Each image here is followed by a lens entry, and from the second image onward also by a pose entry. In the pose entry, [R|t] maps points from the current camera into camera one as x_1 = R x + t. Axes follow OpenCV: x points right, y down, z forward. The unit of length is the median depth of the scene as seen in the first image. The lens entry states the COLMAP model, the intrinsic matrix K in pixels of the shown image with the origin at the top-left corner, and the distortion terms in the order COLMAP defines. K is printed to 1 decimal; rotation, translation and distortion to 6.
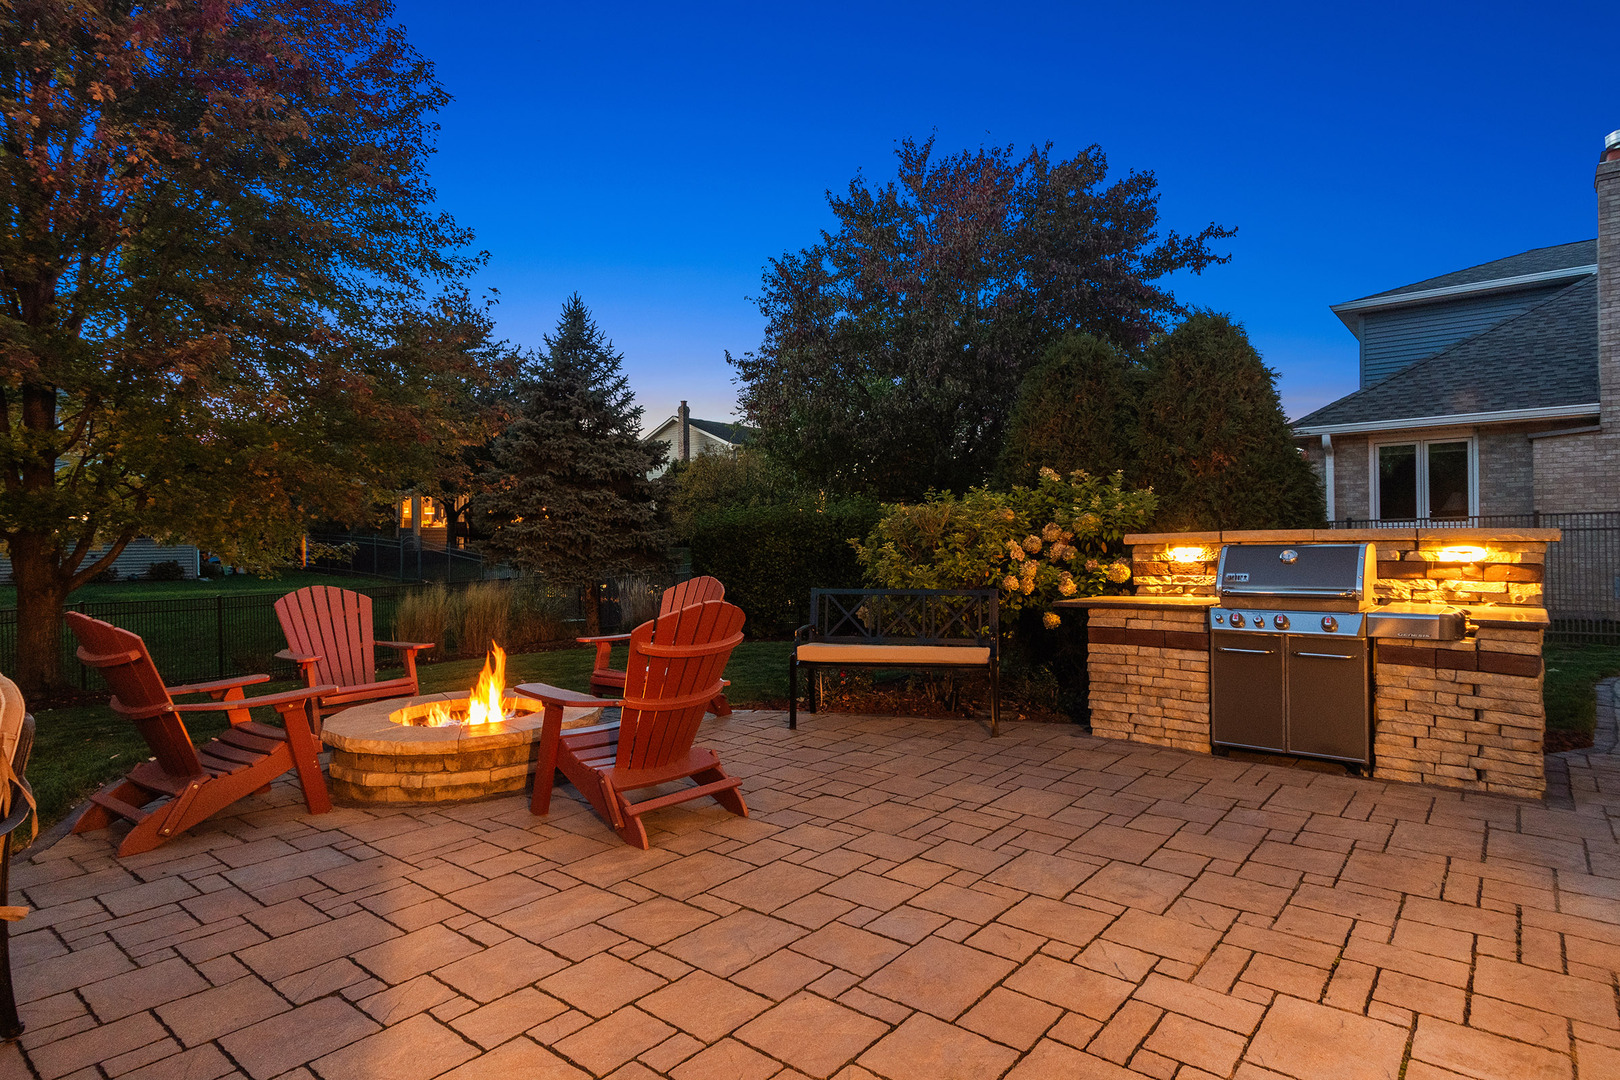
lens RADIAL K [[877.6, 0, 811.6], [0, 877.6, 539.6], [0, 0, 1]] dist [-0.001529, 0.002366]
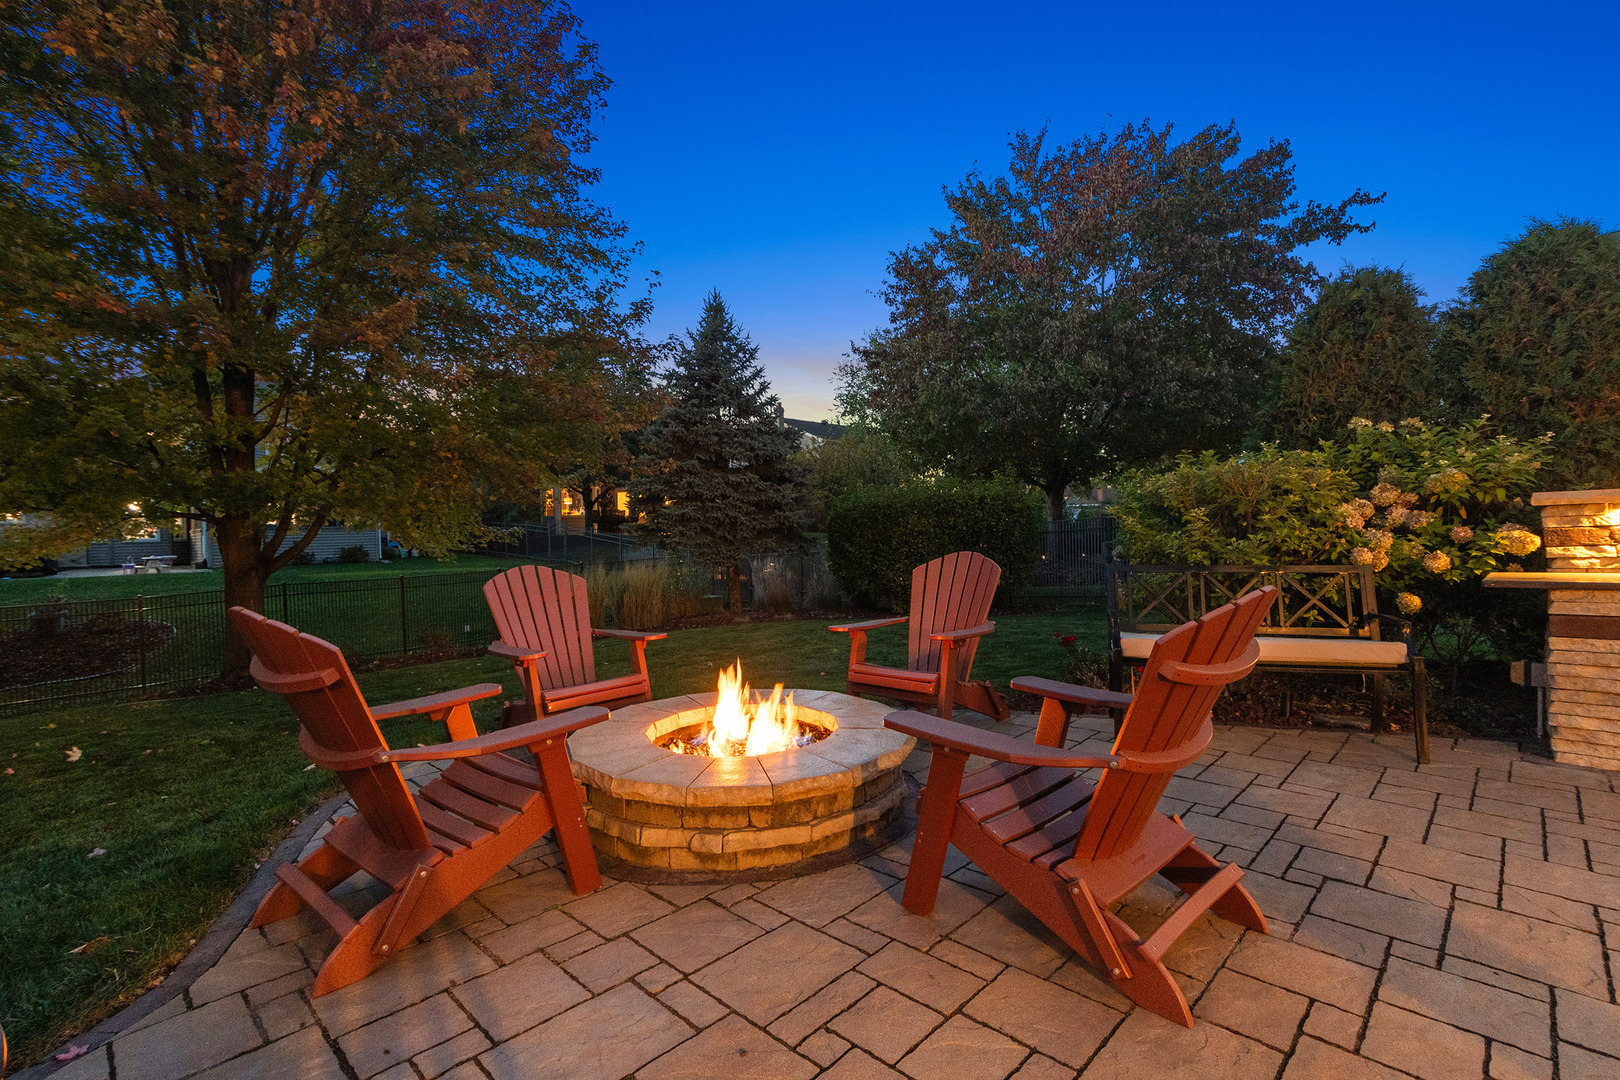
lens RADIAL K [[749.6, 0, 810.0], [0, 749.6, 540.0], [0, 0, 1]] dist [0.002001, -0.000566]
pose [[0.996228, -0.009273, -0.086277, -0.172104], [0.011041, 0.999738, 0.020037, 0.012153], [0.086069, -0.020914, 0.996070, 0.223599]]
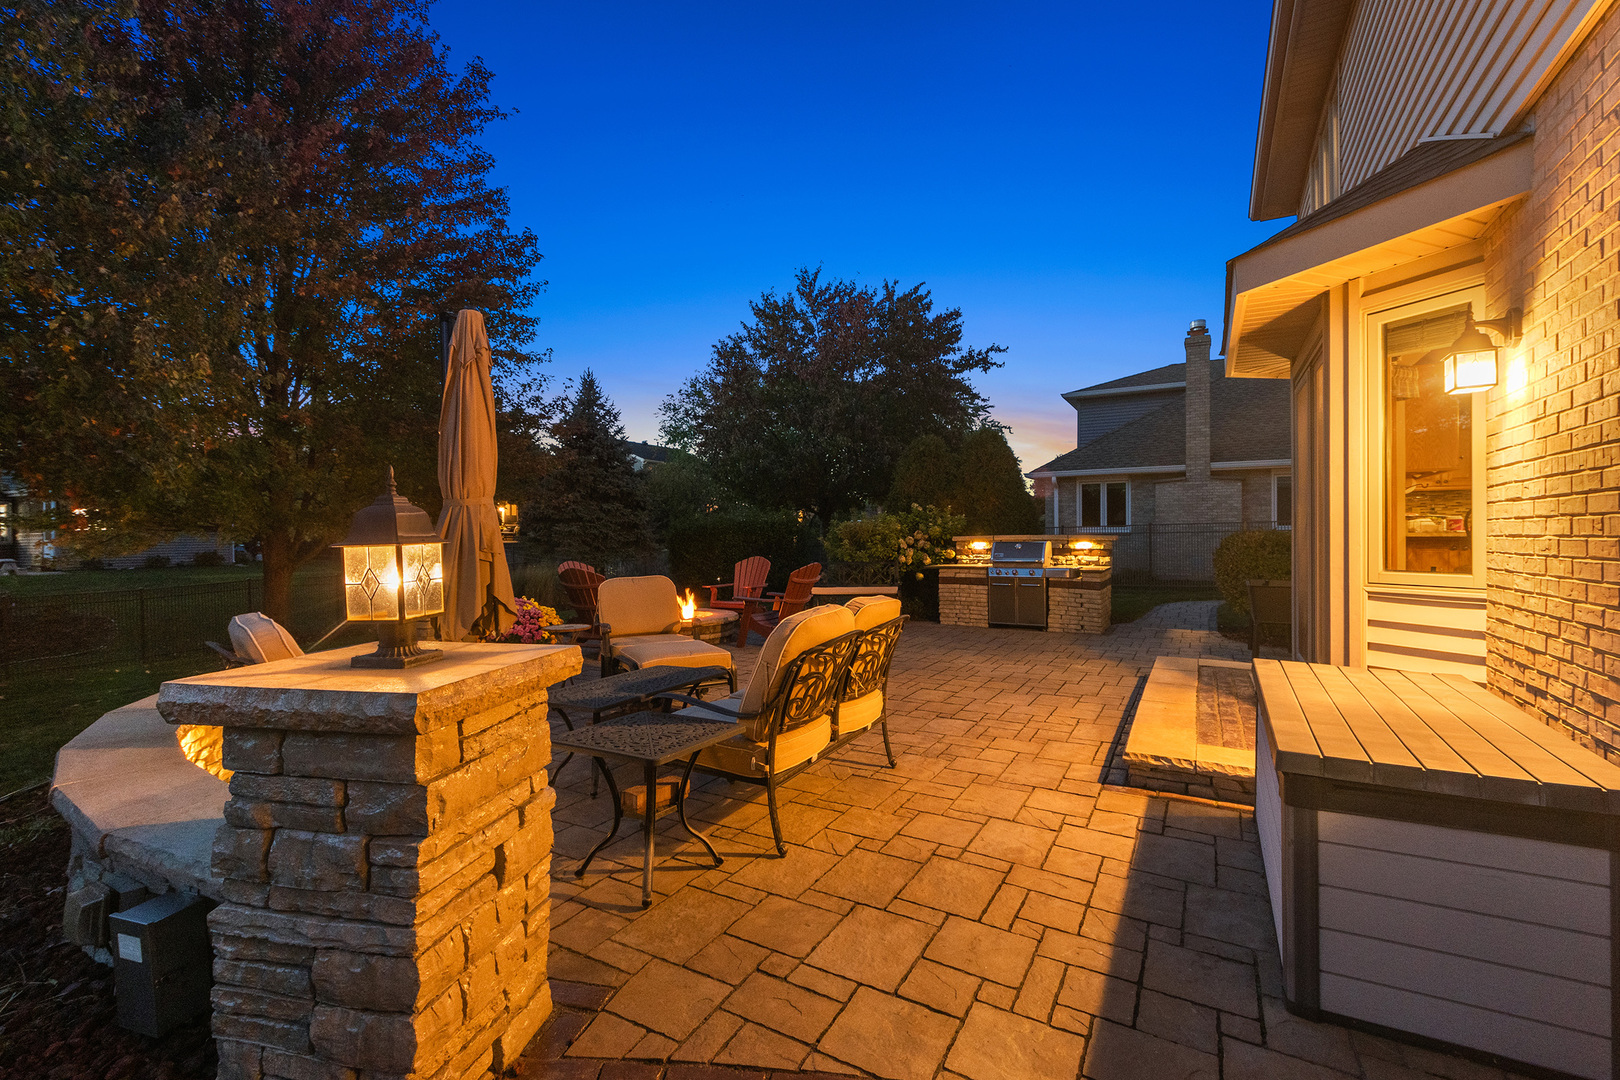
lens RADIAL K [[717.2, 0, 807.4], [0, 717.2, 541.3], [0, 0, 1]] dist [-0.011986, 0.006111]
pose [[0.985319, 0.000534, 0.170721, -0.241208], [-0.002544, 0.999930, 0.011551, -0.010628], [-0.170703, -0.011816, 0.985252, -0.552951]]
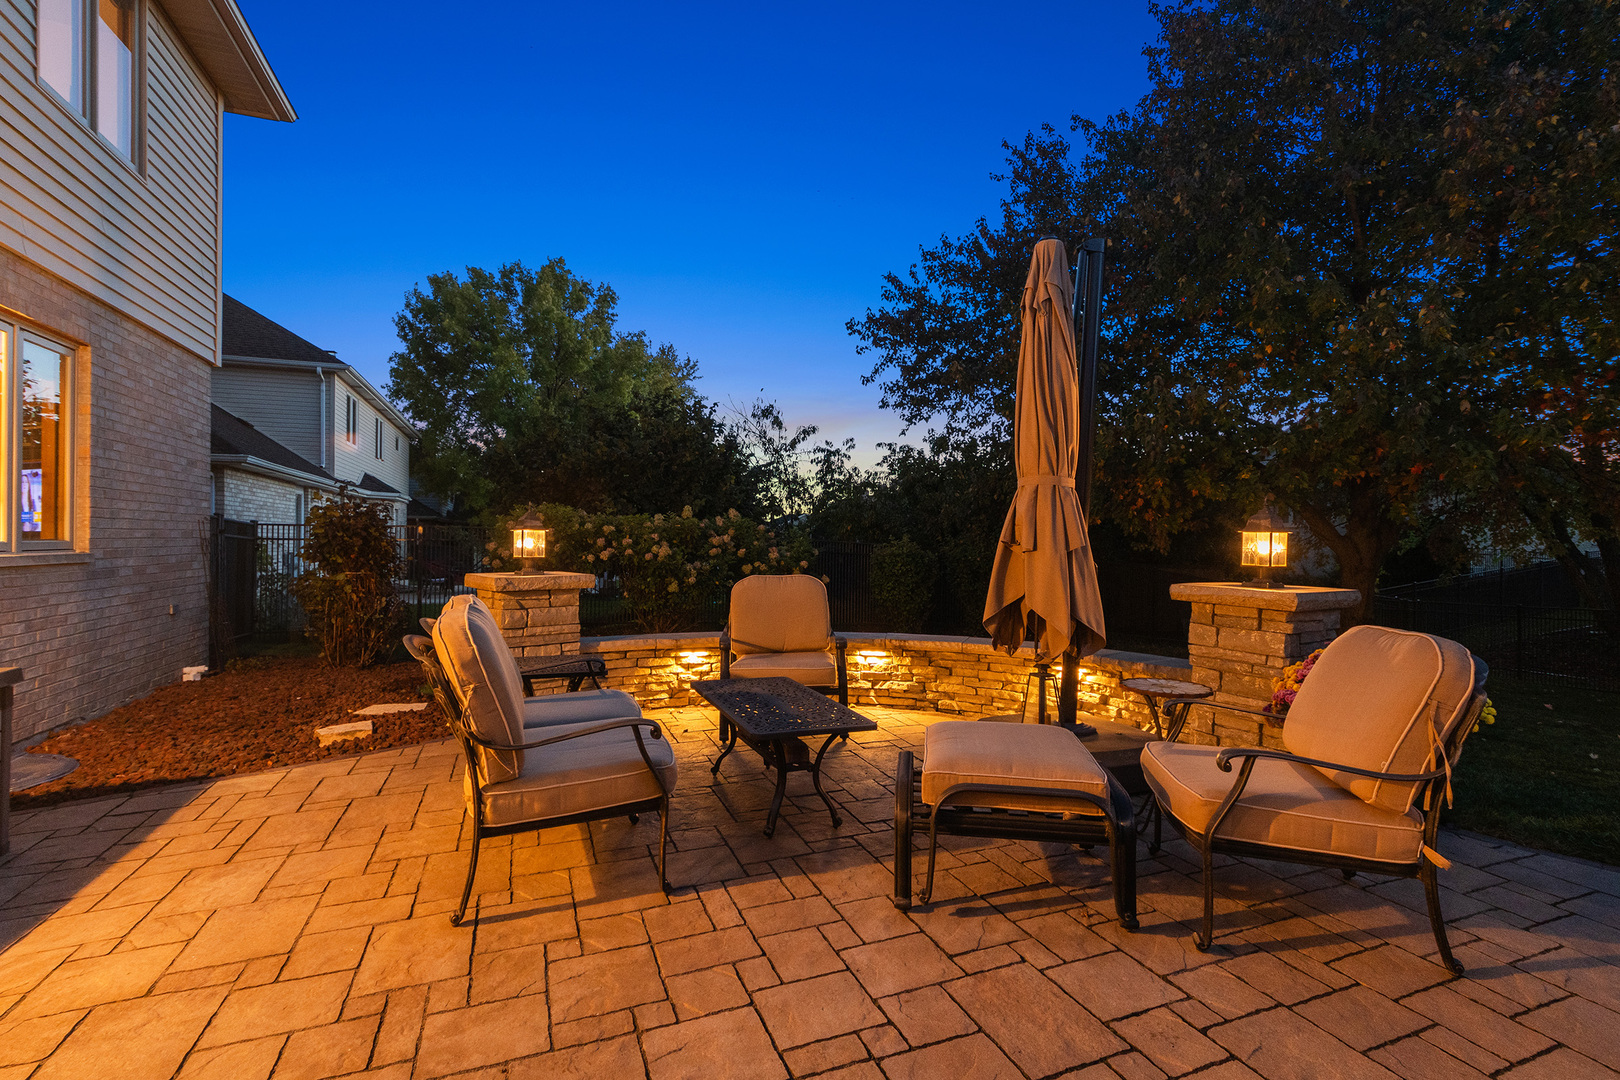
lens RADIAL K [[717.2, 0, 807.4], [0, 717.2, 541.3], [0, 0, 1]] dist [-0.011986, 0.006111]
pose [[-0.488443, 0.005507, -0.872578, 0.088701], [0.001919, 0.999984, 0.005237, -0.000171], [0.872594, 0.000883, -0.488446, 0.201584]]
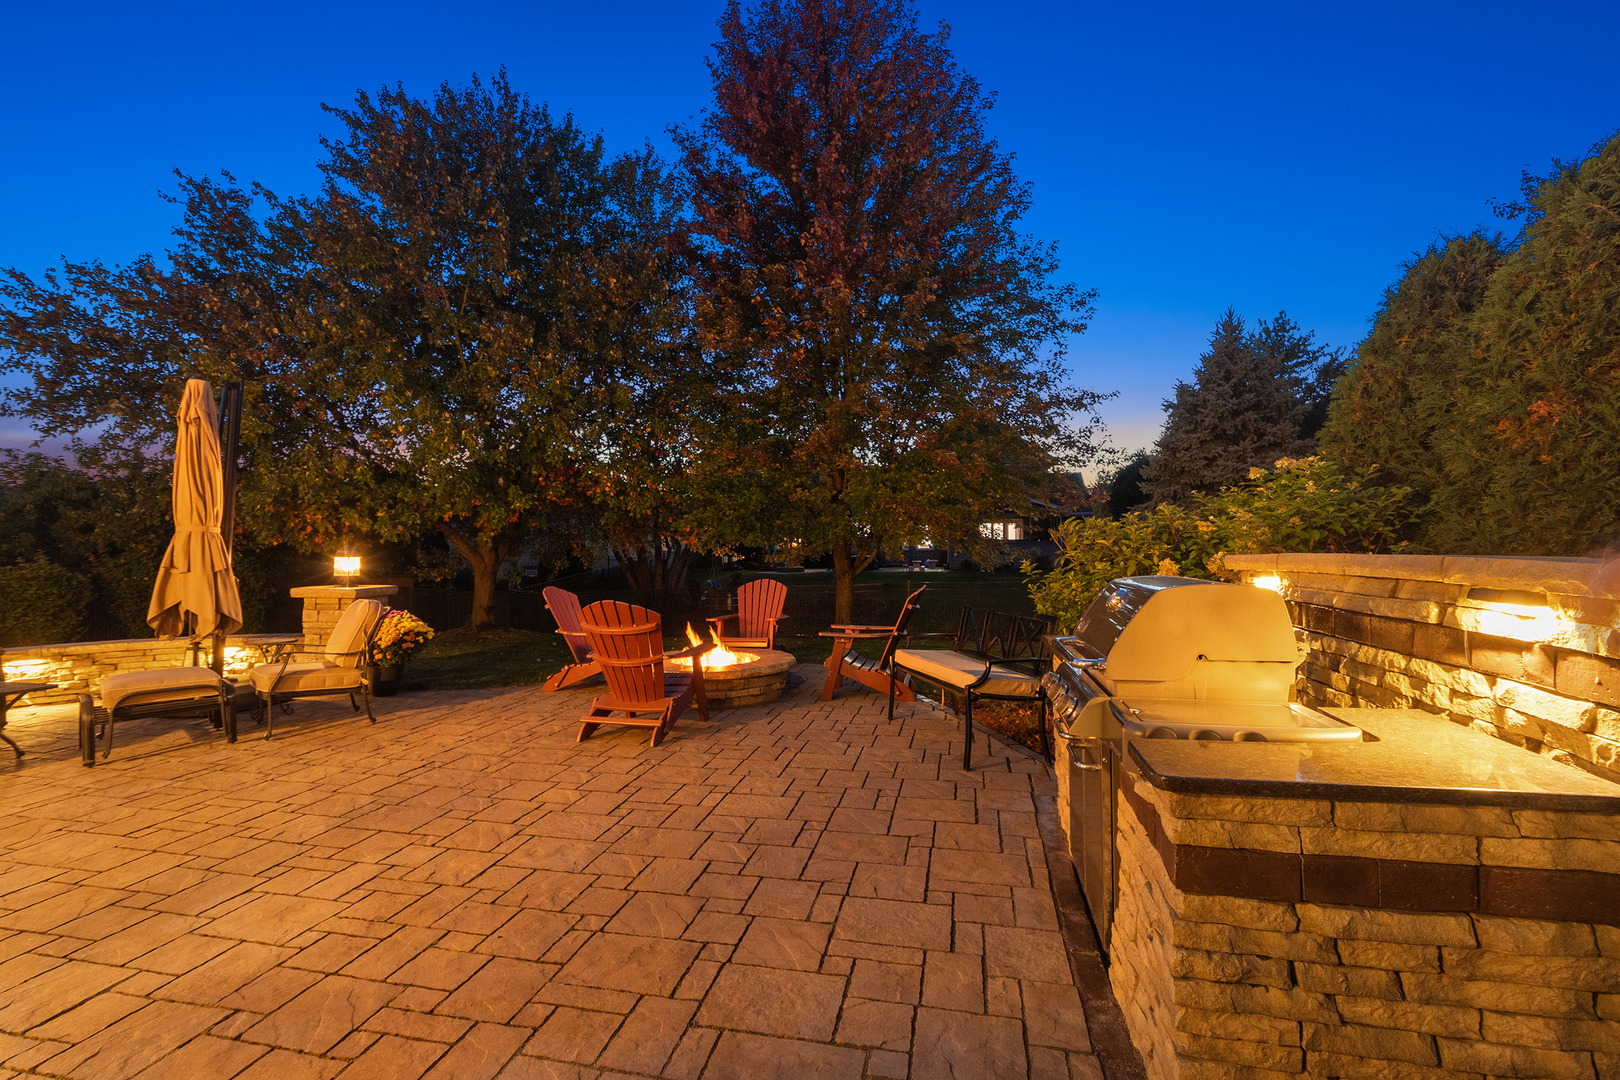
lens RADIAL K [[717.2, 0, 807.4], [0, 717.2, 541.3], [0, 0, 1]] dist [-0.011986, 0.006111]
pose [[0.451681, -0.004798, -0.892167, 0.567225], [0.011478, 0.999934, 0.000433, -0.016686], [0.892106, -0.010435, 0.451706, 0.343391]]
